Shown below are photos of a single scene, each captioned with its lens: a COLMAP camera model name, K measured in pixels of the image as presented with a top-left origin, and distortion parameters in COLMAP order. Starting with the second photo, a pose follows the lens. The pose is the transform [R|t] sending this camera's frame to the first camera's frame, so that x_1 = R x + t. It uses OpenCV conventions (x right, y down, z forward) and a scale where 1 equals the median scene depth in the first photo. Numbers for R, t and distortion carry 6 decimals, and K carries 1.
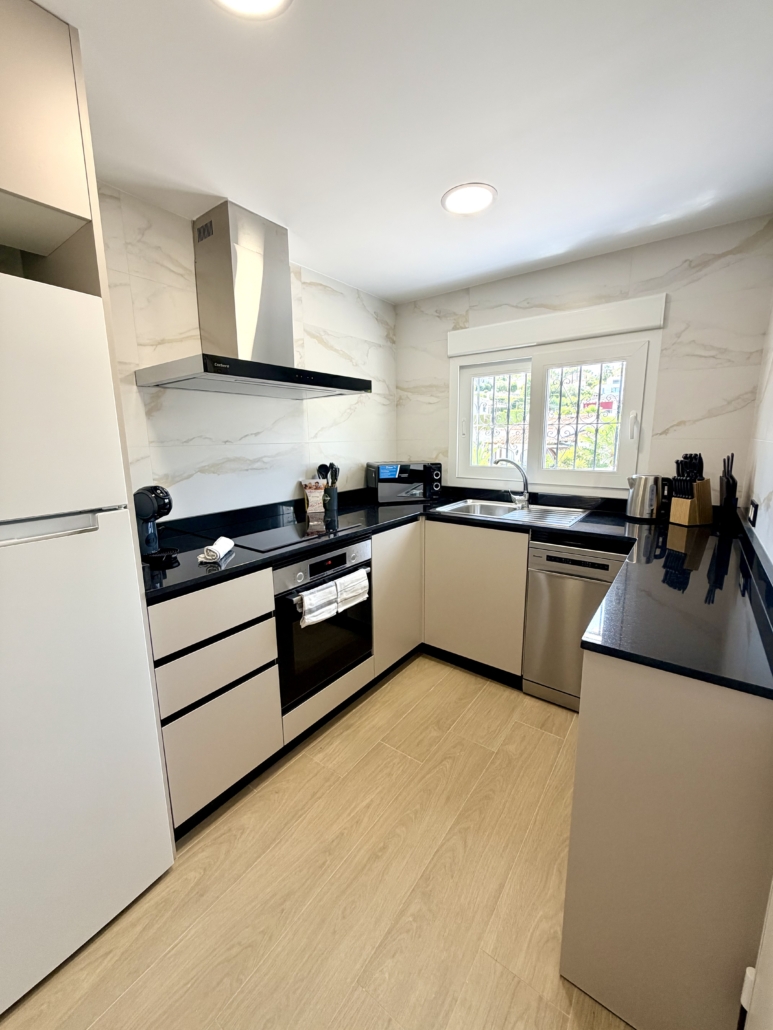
lens RADIAL K [[410.3, 0, 385.7], [0, 410.3, 509.0], [0, 0, 1]] dist [0.000263, -0.000208]
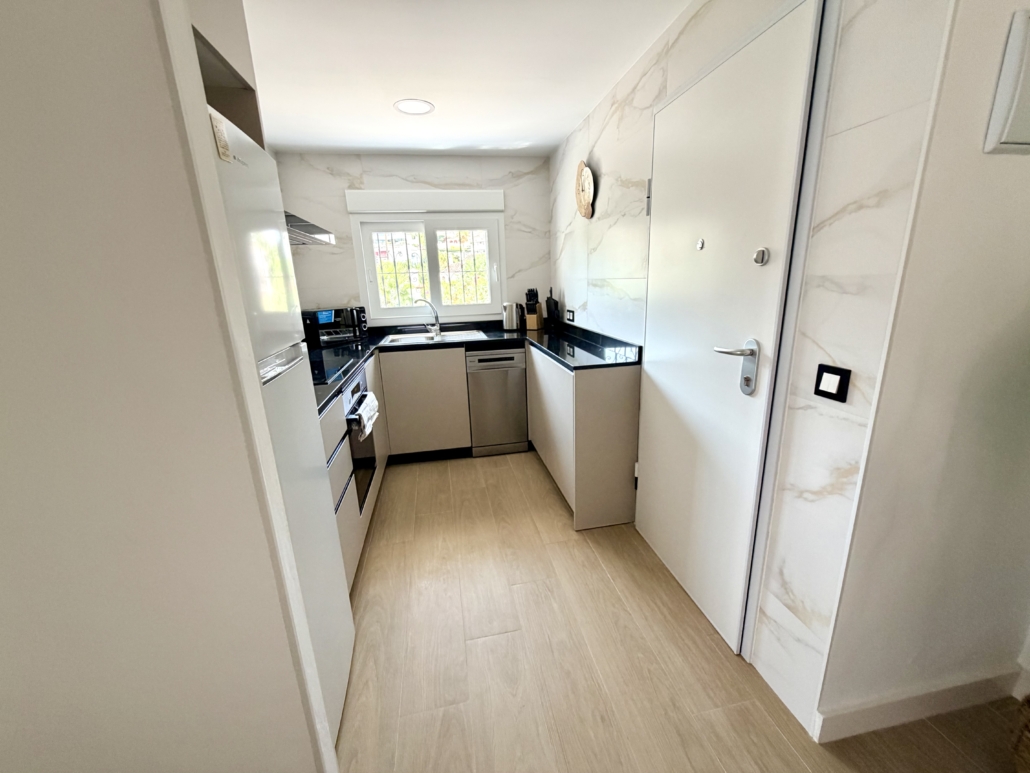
lens RADIAL K [[410.3, 0, 514.0], [0, 410.3, 386.2], [0, 0, 1]] dist [0.000263, -0.000208]
pose [[0.675800, -0.198496, 0.709855, -0.508602], [0.157154, 0.979715, 0.124341, 0.035593], [-0.720137, 0.027527, 0.693286, -0.118458]]
